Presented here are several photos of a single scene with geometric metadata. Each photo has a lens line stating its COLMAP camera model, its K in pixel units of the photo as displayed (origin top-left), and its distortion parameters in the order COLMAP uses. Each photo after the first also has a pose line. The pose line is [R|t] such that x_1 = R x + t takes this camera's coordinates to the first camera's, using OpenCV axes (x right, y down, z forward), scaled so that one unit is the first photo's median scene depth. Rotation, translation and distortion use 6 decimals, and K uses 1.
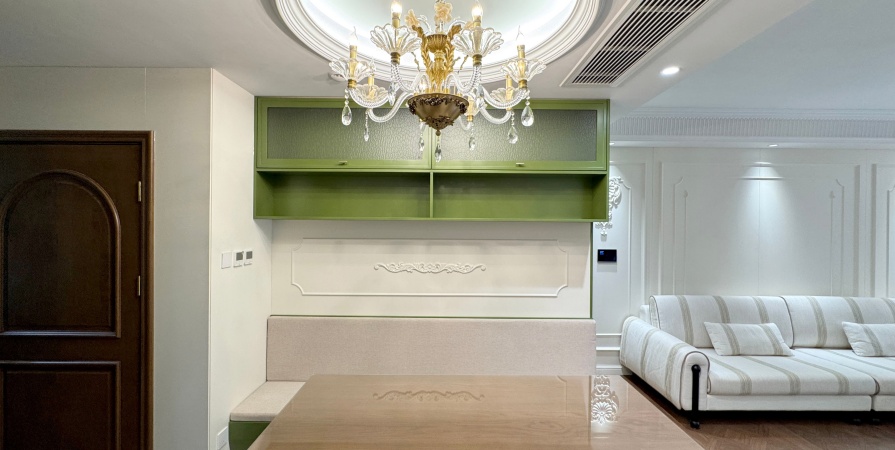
lens RADIAL K [[359.6, 0, 447.5], [0, 359.6, 225.0], [0, 0, 1]] dist [0.000547, -0.000034]
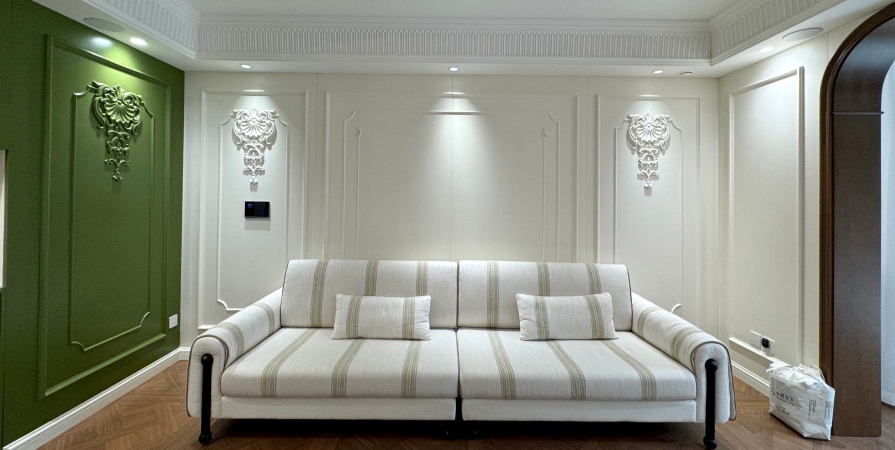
lens RADIAL K [[361.0, 0, 448.2], [0, 361.0, 189.8], [0, 0, 1]] dist [-0.002741, -0.000137]
pose [[0.999998, 0.001023, 0.001652, 0.942838], [-0.000997, 0.999874, -0.015874, 0.059149], [-0.001668, 0.015872, 0.999873, 0.225594]]
